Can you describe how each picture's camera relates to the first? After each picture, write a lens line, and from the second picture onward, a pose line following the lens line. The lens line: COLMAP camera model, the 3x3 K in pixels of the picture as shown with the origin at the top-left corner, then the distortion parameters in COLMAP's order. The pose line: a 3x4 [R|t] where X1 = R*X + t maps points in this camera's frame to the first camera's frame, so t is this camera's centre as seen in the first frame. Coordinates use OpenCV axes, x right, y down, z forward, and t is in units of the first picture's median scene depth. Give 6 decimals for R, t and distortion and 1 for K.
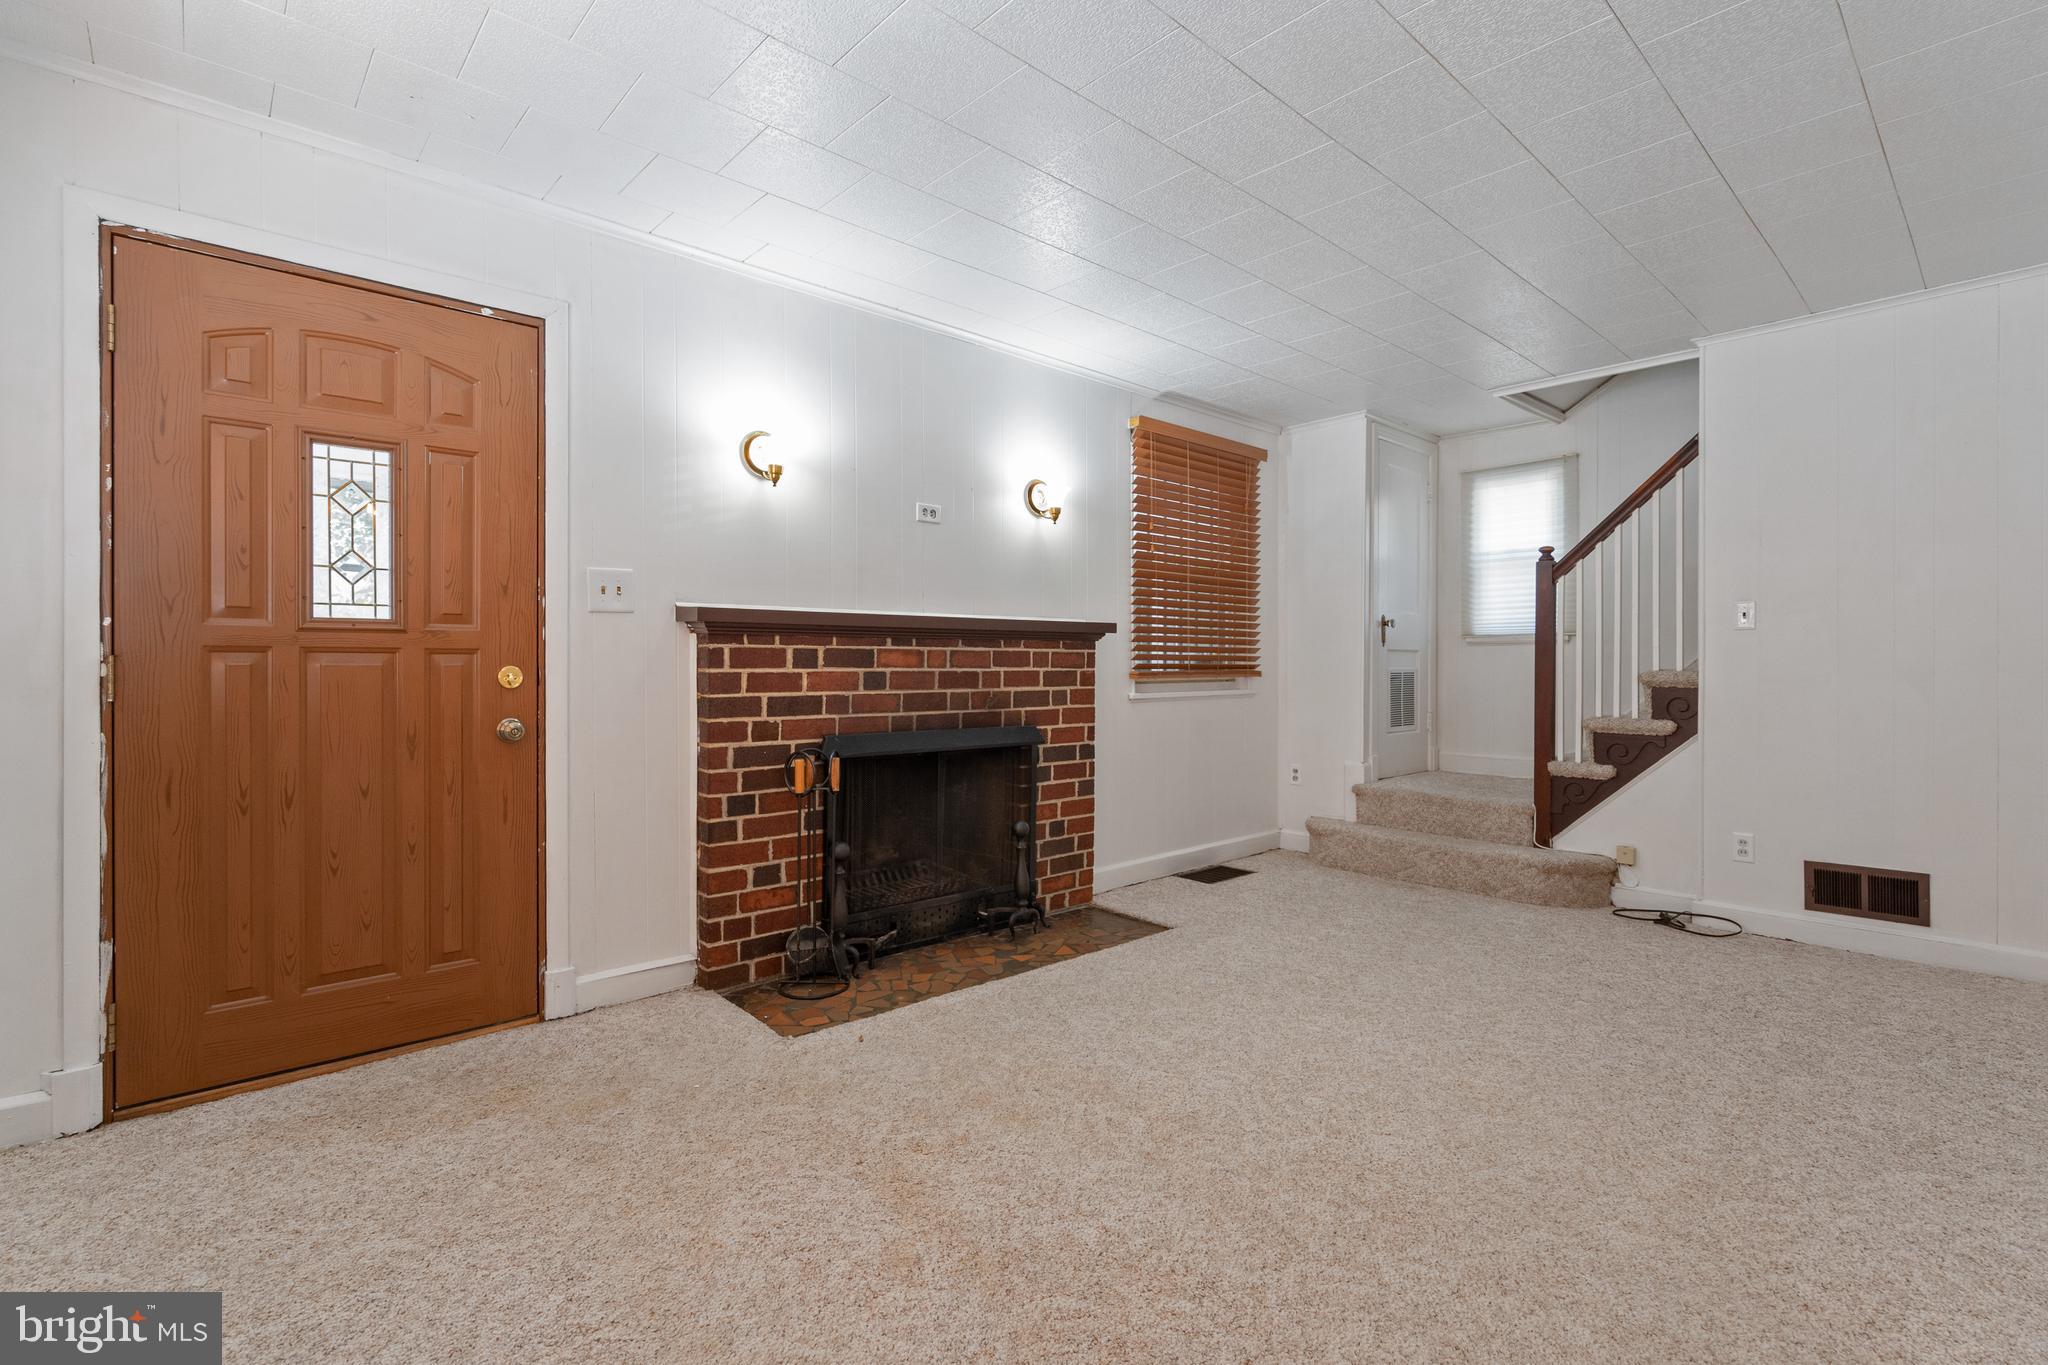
lens RADIAL K [[935.6, 0, 1021.4], [0, 935.6, 665.5], [0, 0, 1]] dist [-0.006399, 0.000295]
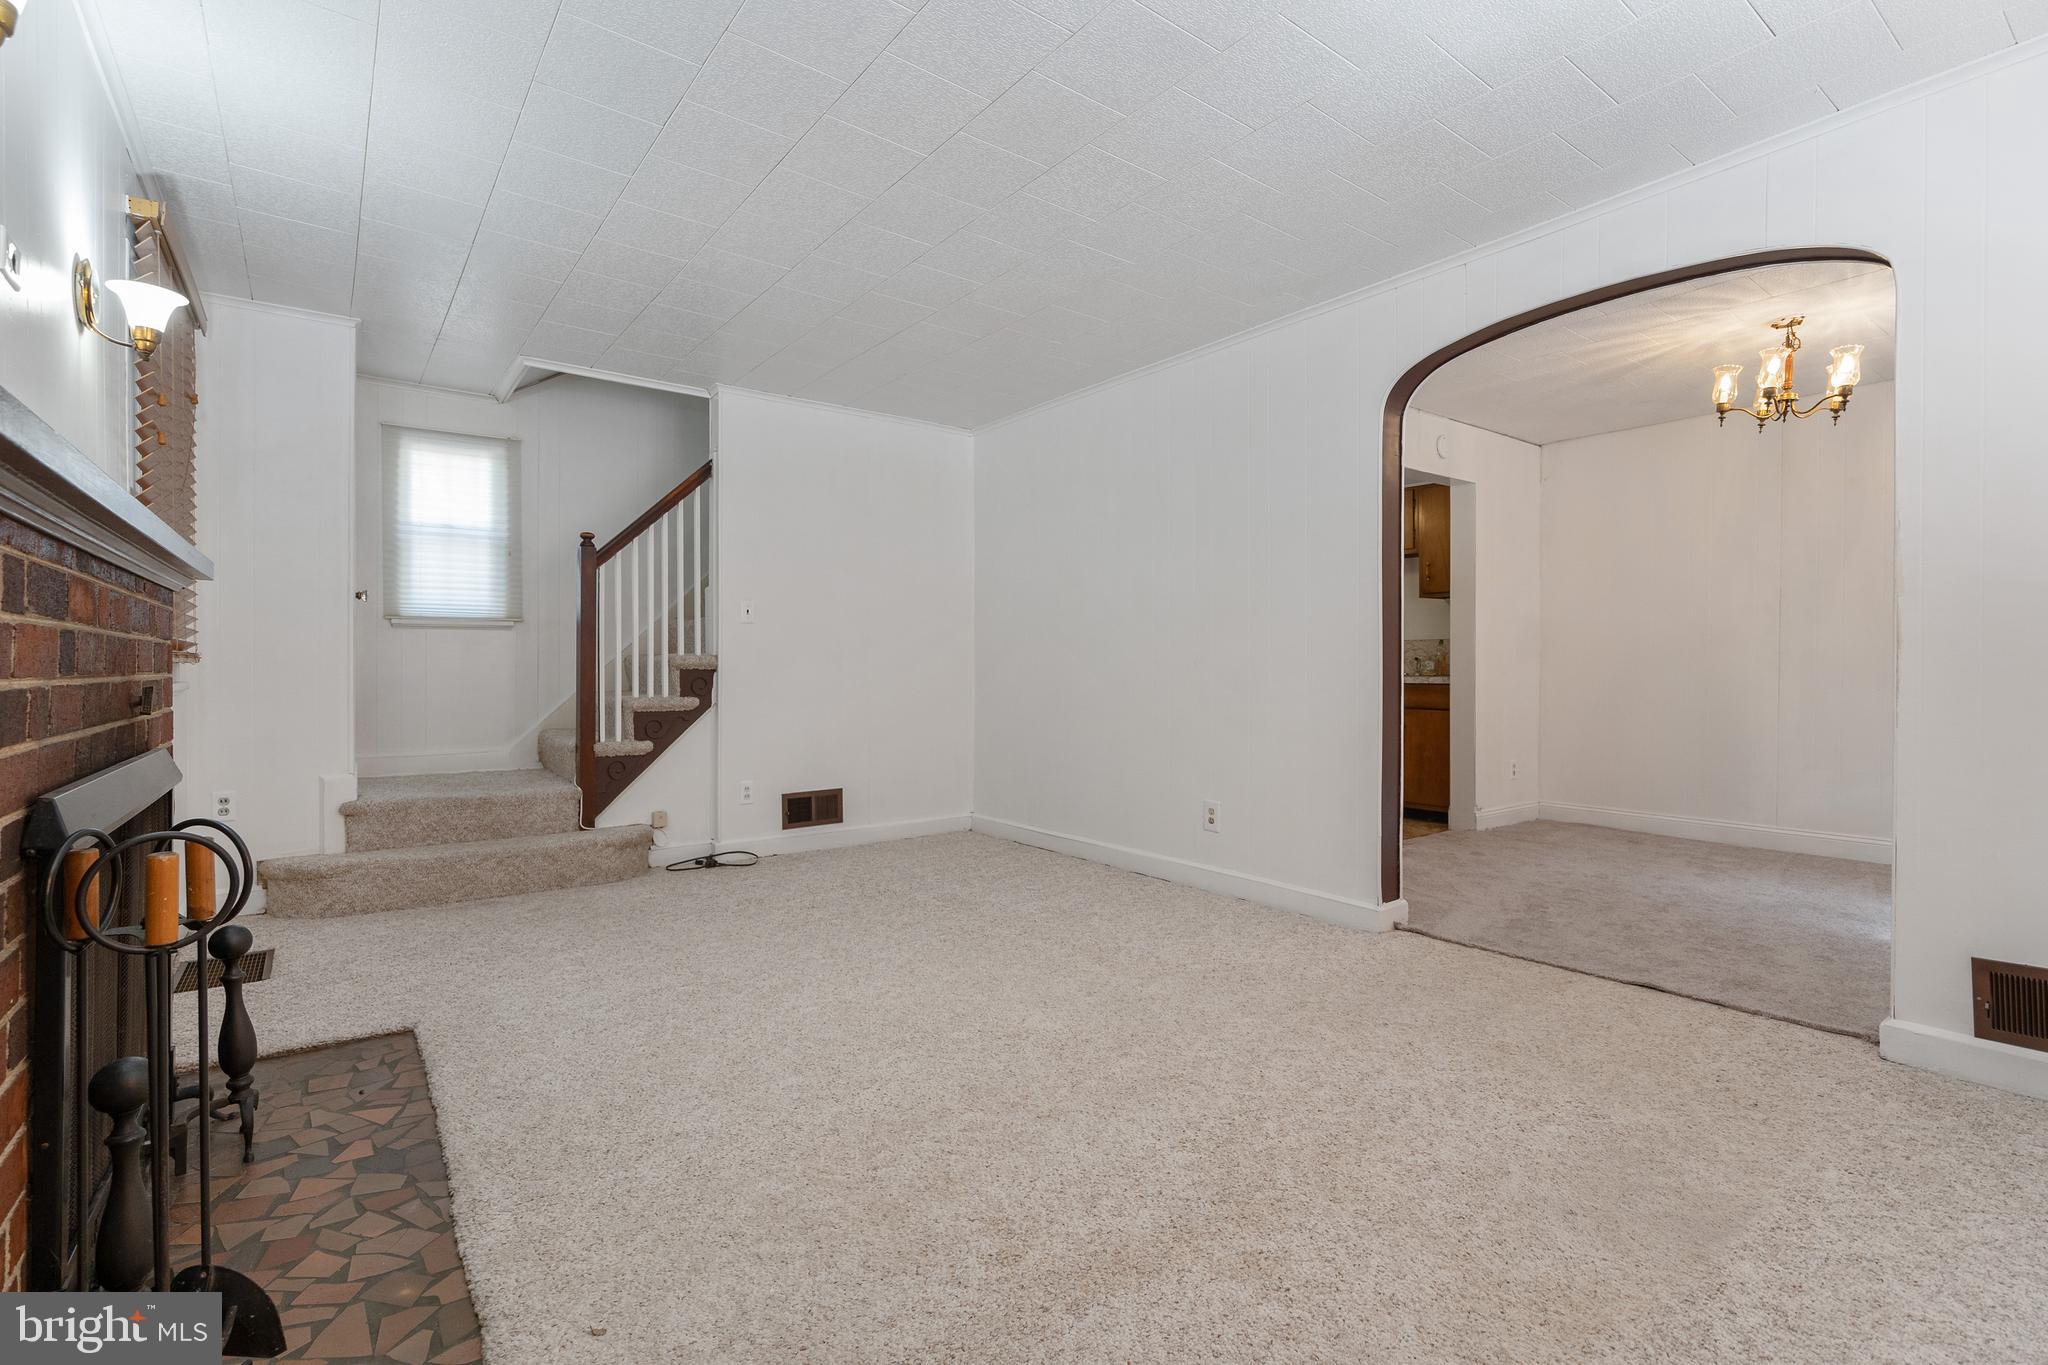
lens RADIAL K [[935.6, 0, 1021.4], [0, 935.6, 665.5], [0, 0, 1]] dist [-0.006399, 0.000295]
pose [[0.090072, -0.000555, 0.995935, -0.582819], [0.001047, 0.999999, 0.000462, 0.024471], [-0.995935, 0.001001, 0.090072, 0.623909]]
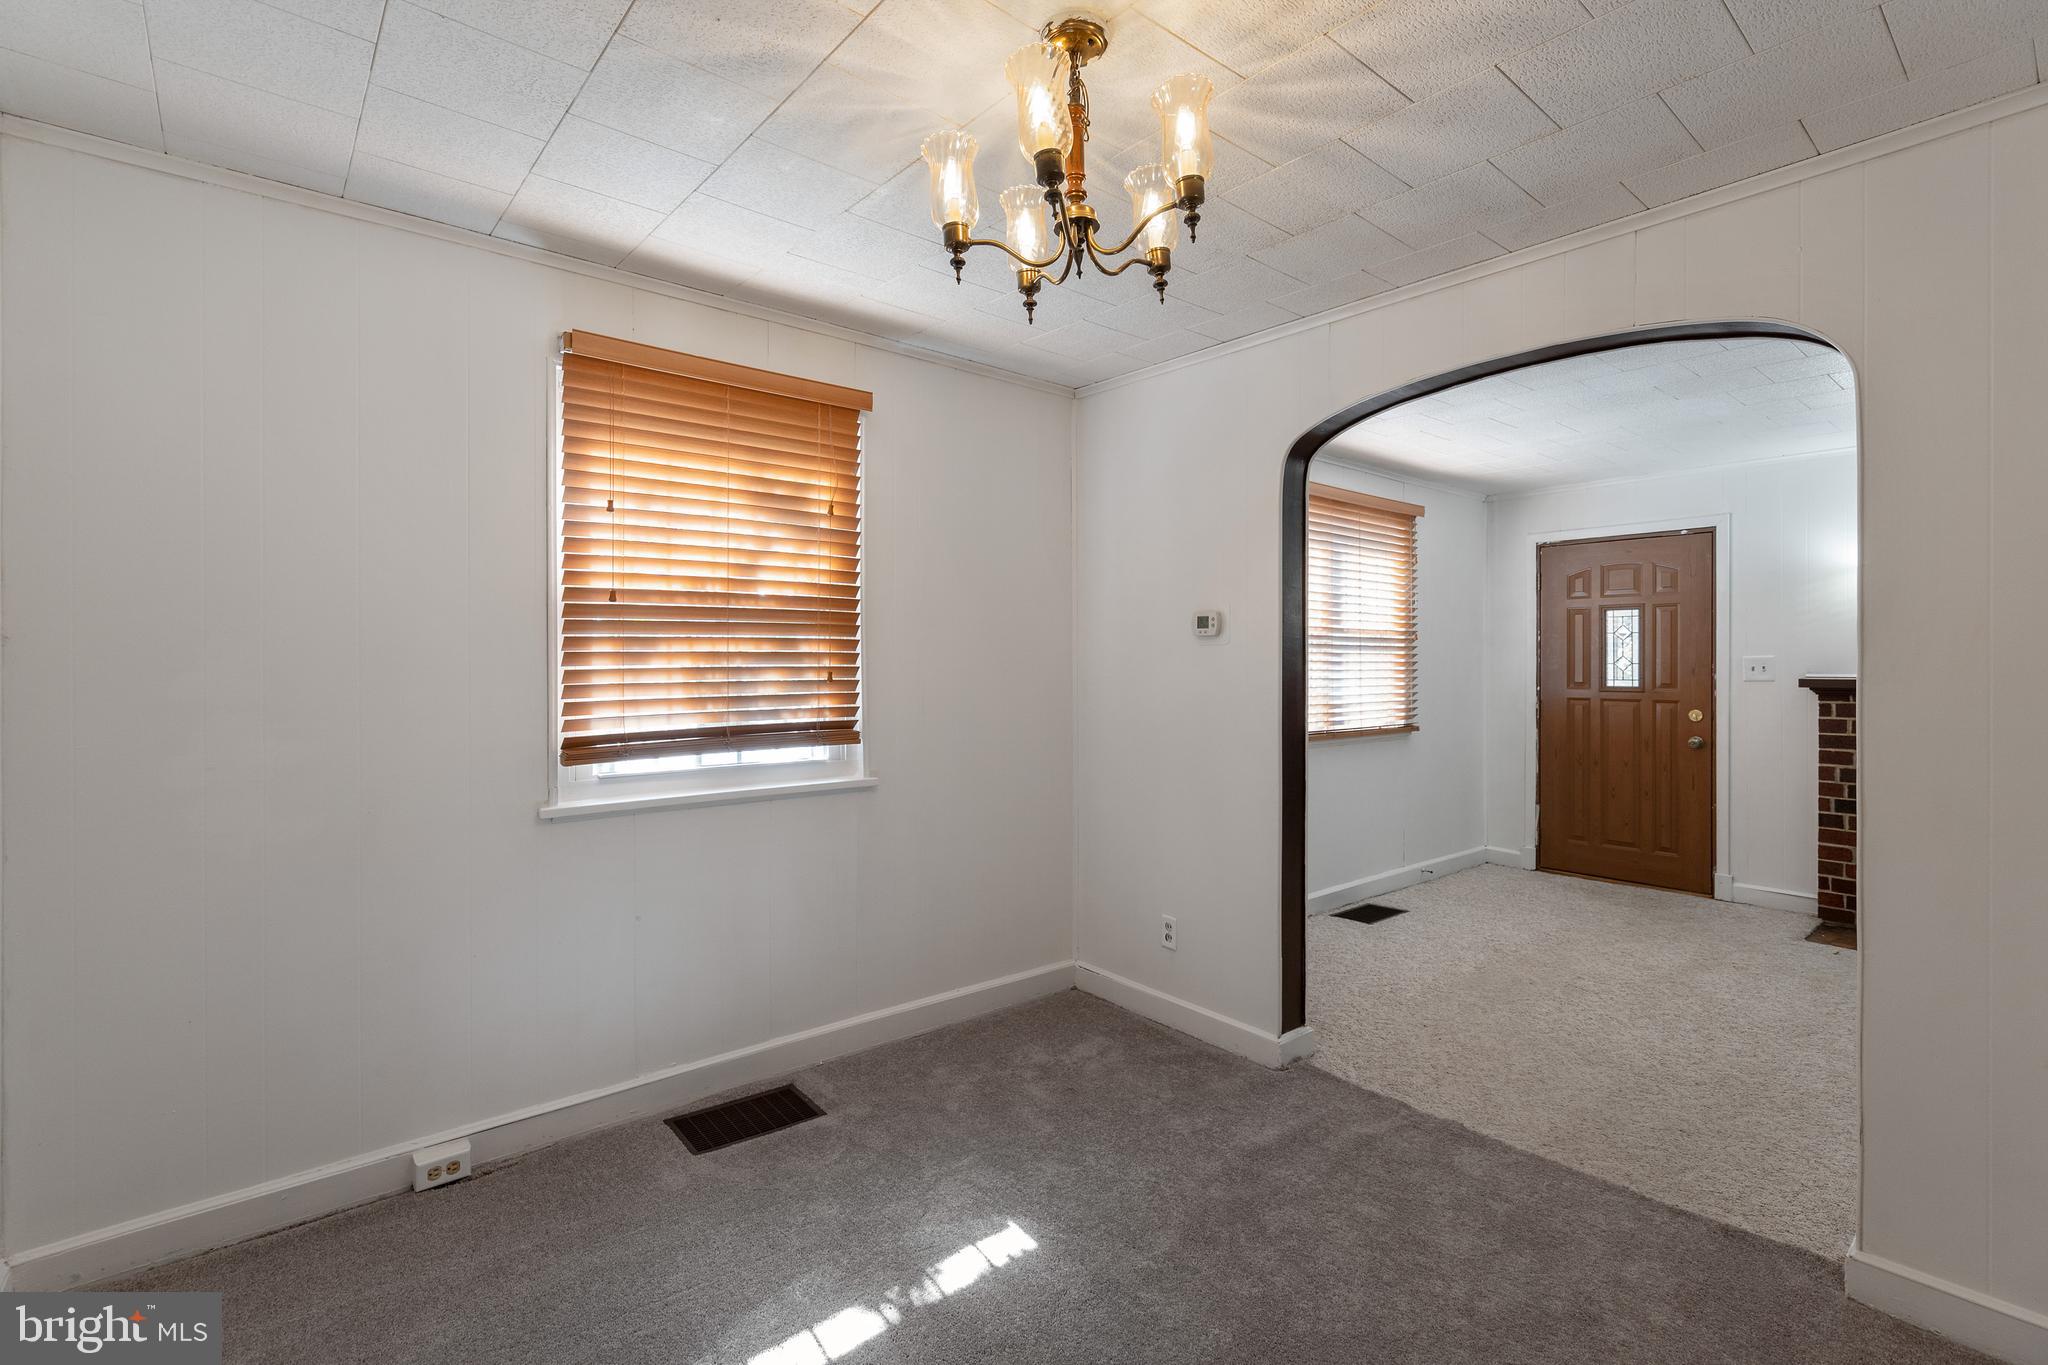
lens RADIAL K [[935.6, 0, 1021.4], [0, 935.6, 665.5], [0, 0, 1]] dist [-0.006399, 0.000295]
pose [[-0.038499, 0.002625, -0.999255, 1.289130], [-0.004151, 0.999988, 0.002787, -0.081600], [0.999250, 0.004255, -0.038487, -0.296230]]
